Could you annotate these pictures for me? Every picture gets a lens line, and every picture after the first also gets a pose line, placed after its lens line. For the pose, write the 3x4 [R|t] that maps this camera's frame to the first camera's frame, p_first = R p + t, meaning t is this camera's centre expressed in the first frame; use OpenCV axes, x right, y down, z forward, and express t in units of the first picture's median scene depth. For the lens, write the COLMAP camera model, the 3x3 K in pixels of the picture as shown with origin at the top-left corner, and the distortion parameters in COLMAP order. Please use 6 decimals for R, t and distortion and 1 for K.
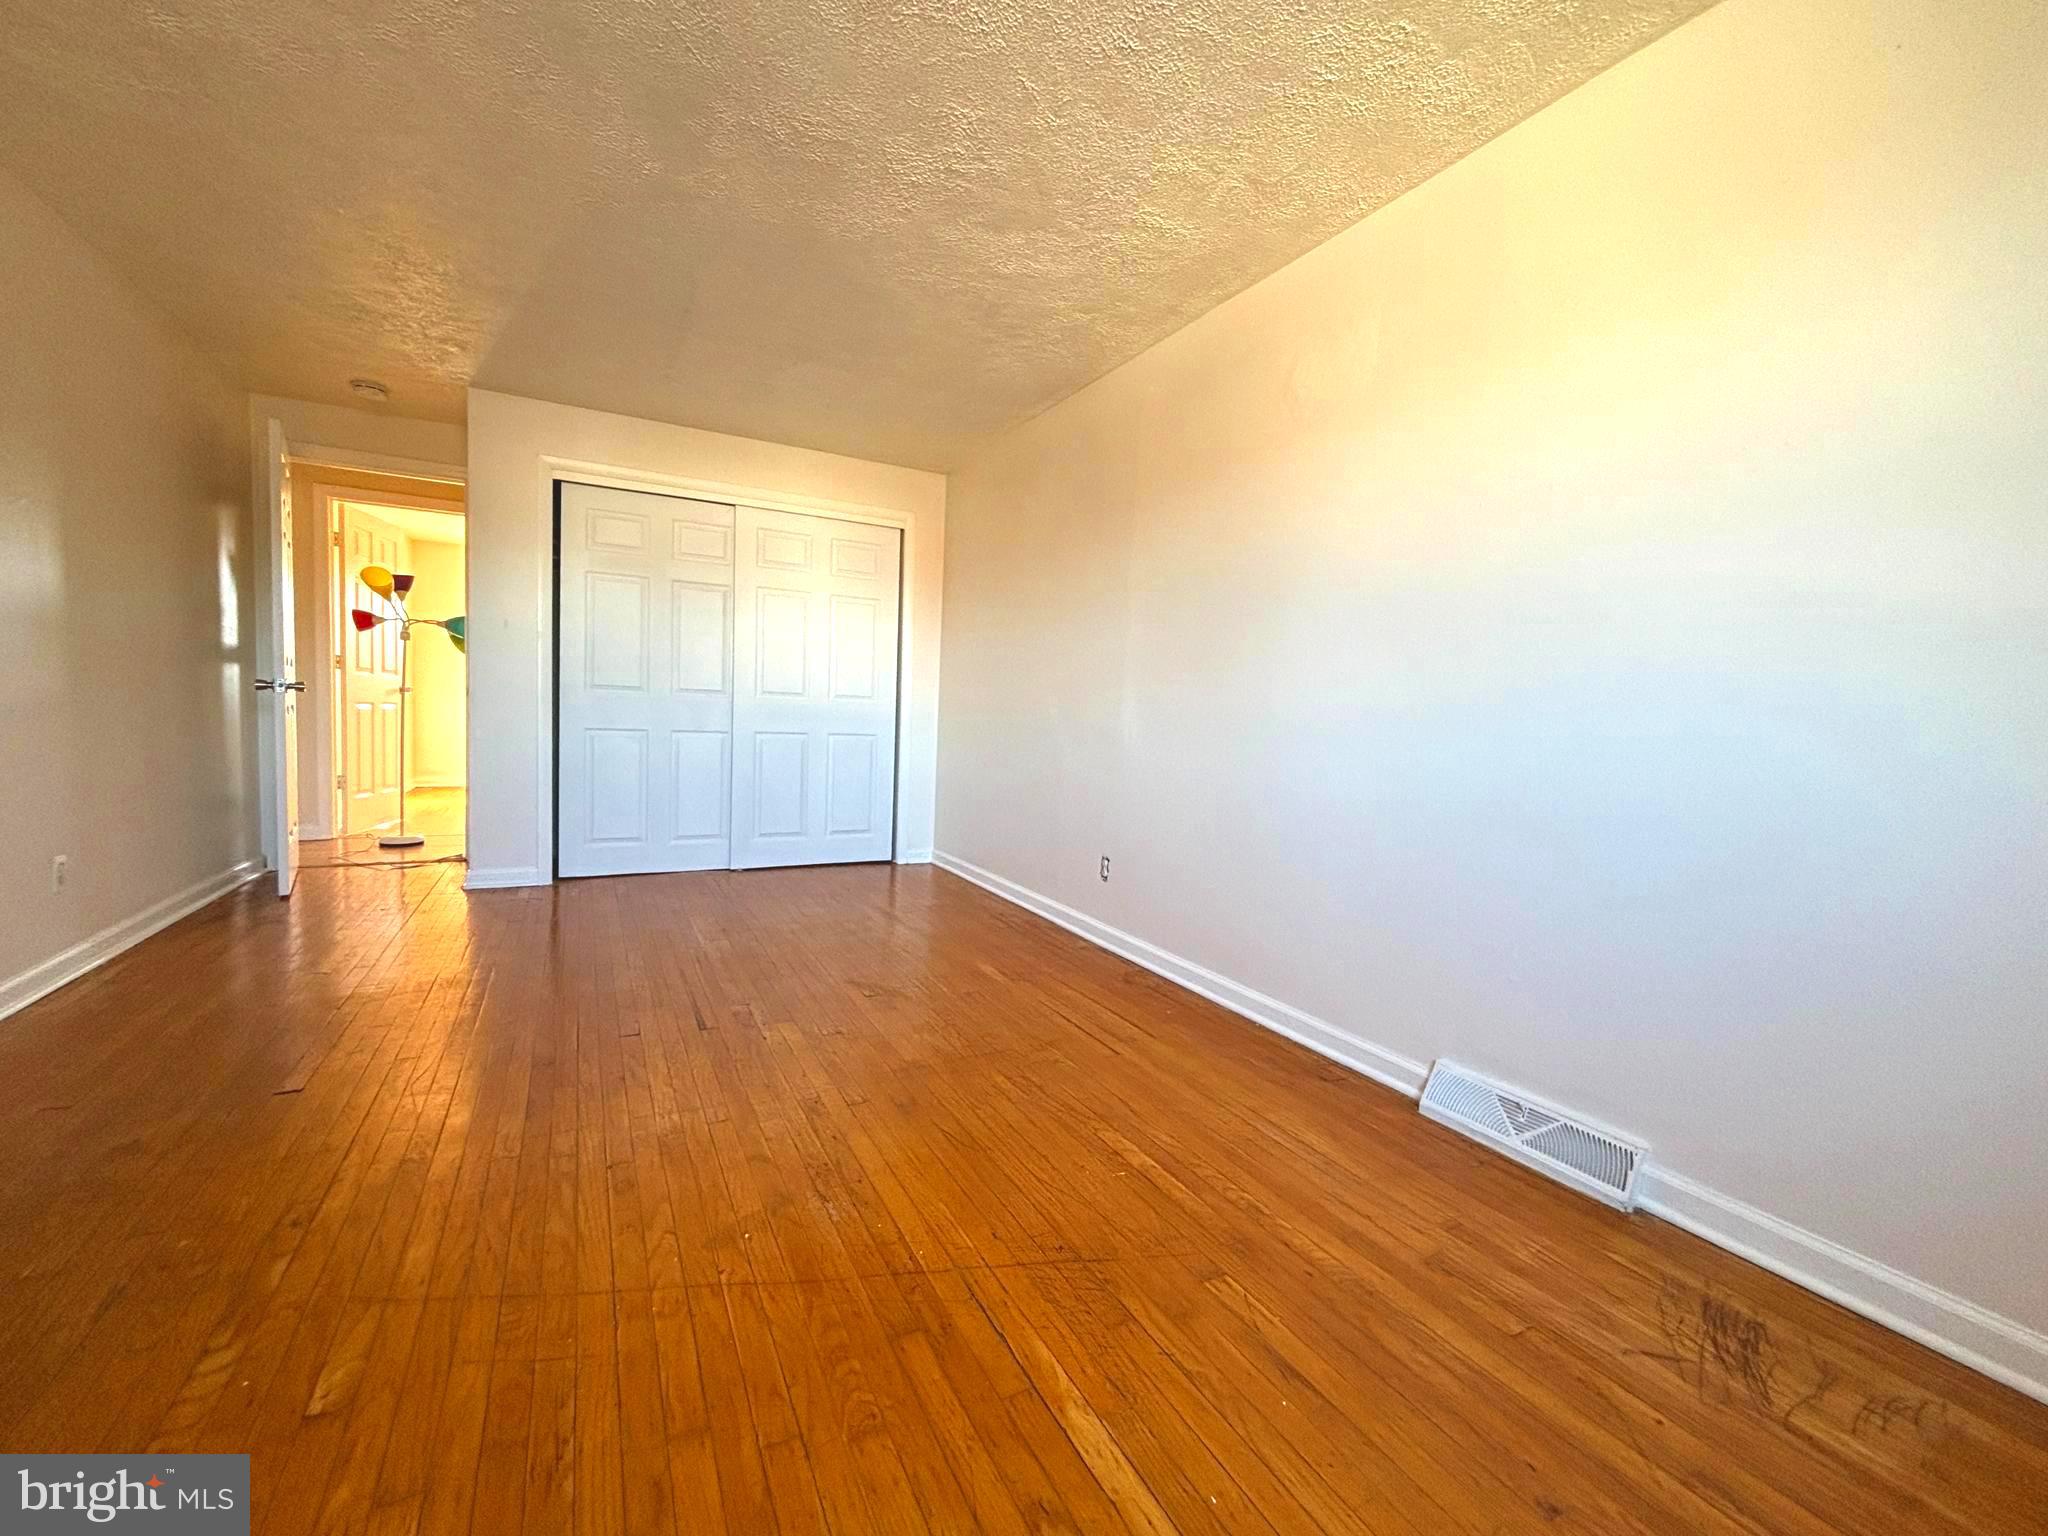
lens RADIAL K [[828.9, 0, 1027.0], [0, 828.9, 765.2], [0, 0, 1]] dist [-0.000821, 0.000145]
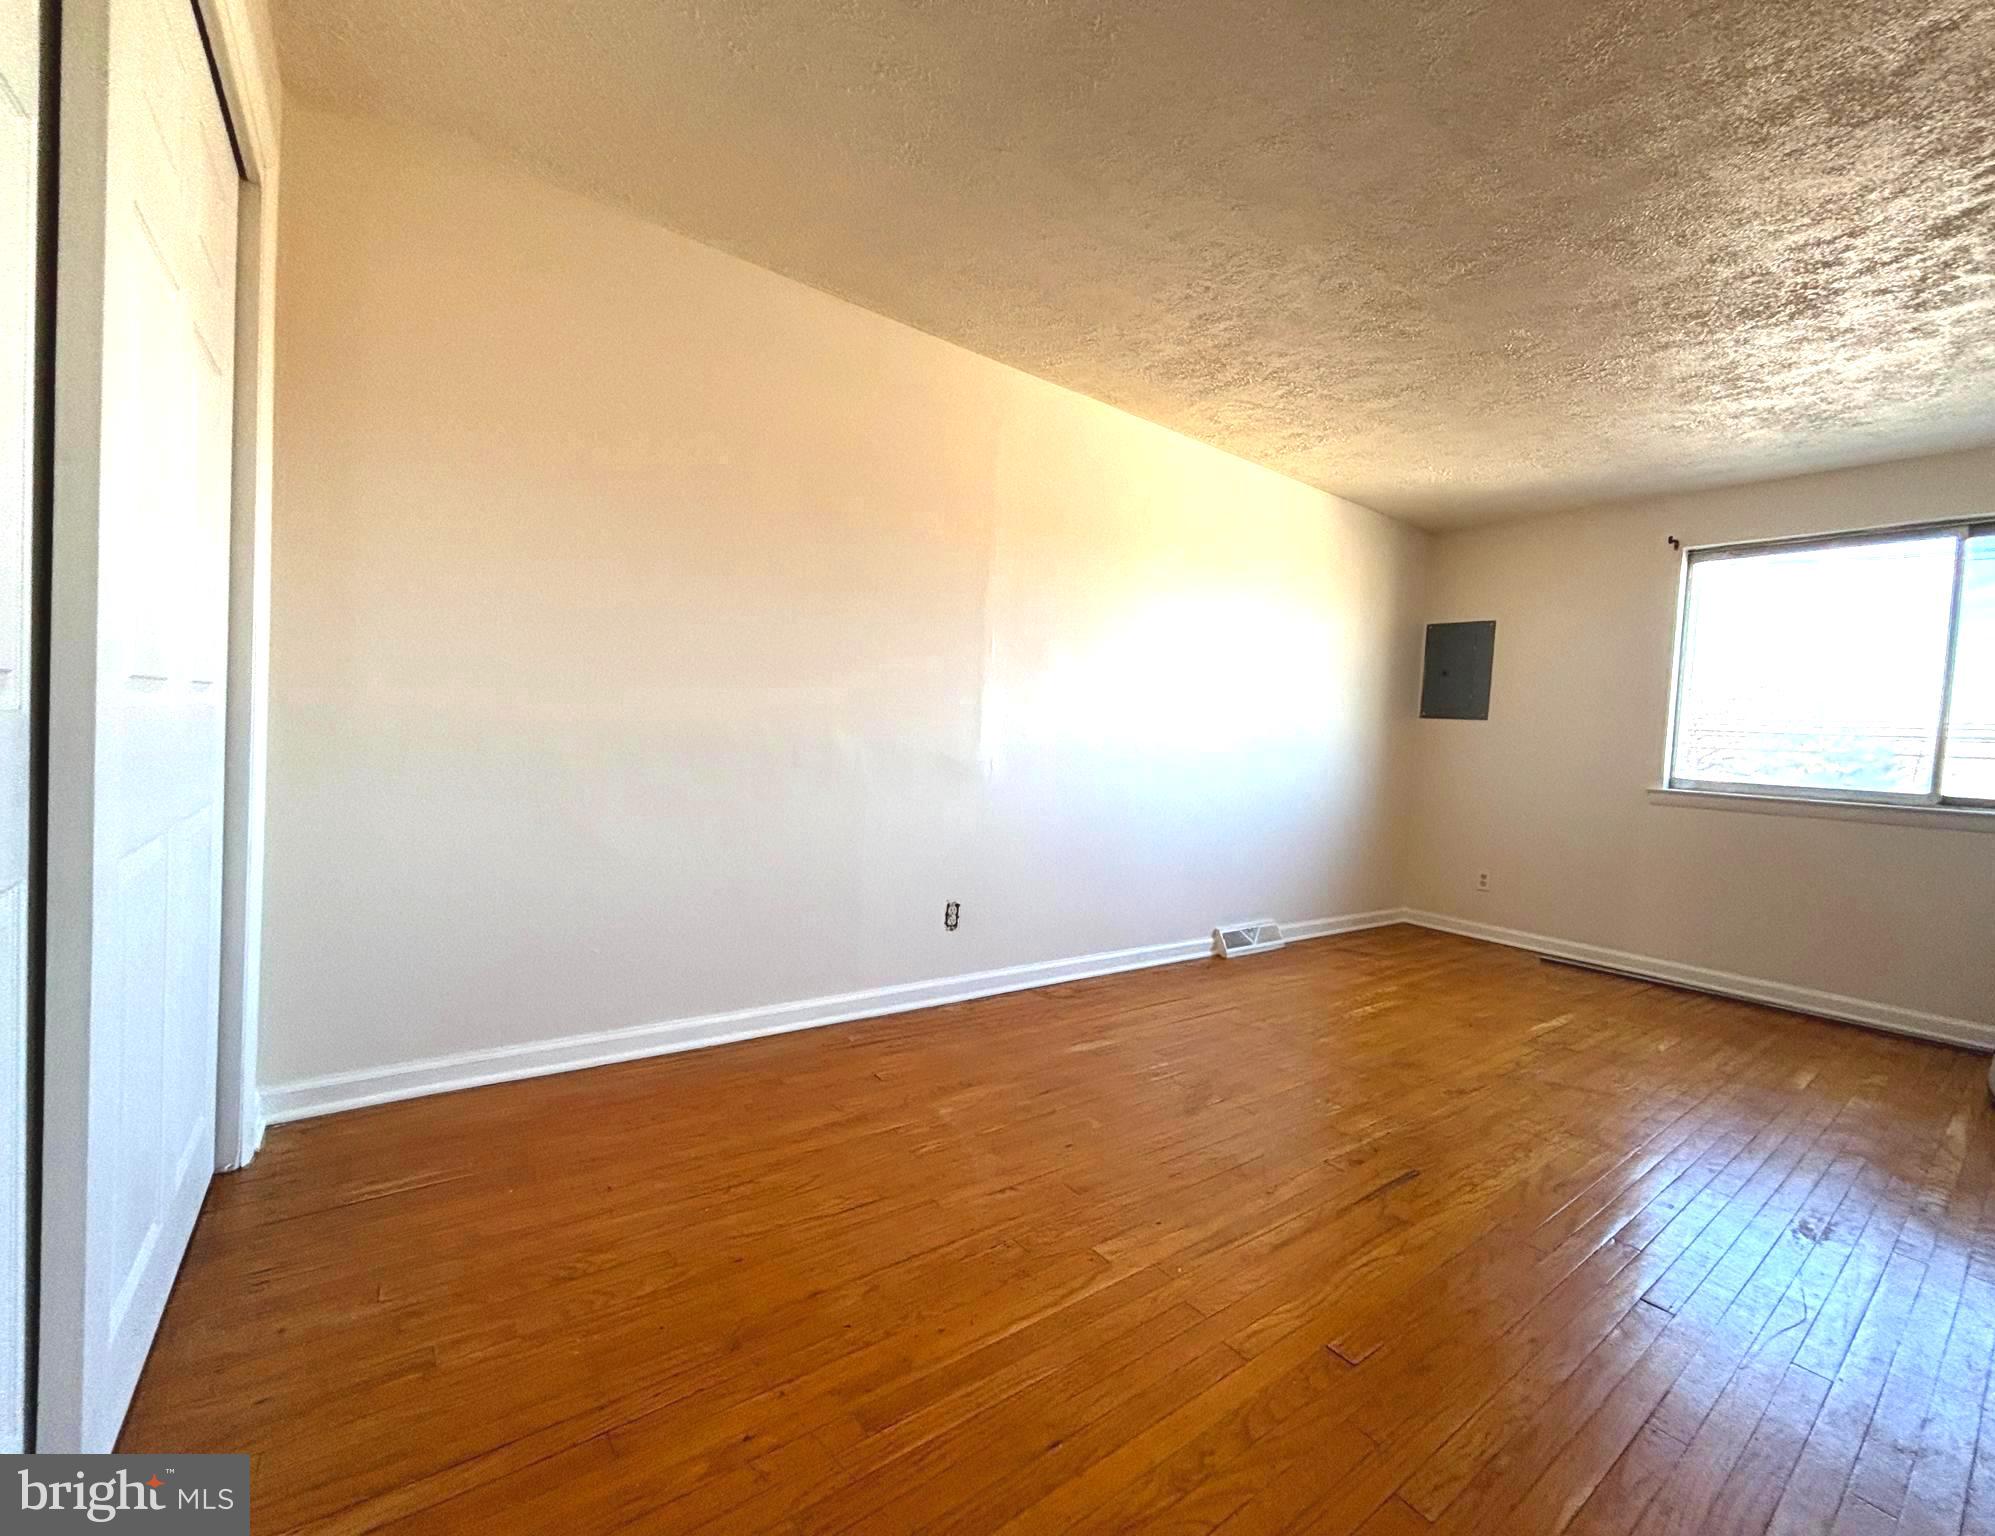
lens RADIAL K [[868.7, 0, 997.5], [0, 868.7, 768.0], [0, 0, 1]] dist [0.000653, 0.000012]
pose [[-0.165806, -0.098302, 0.981247, -0.995615], [-0.009172, 0.995130, 0.098143, -0.153218], [-0.986116, 0.007273, -0.165900, 1.353278]]
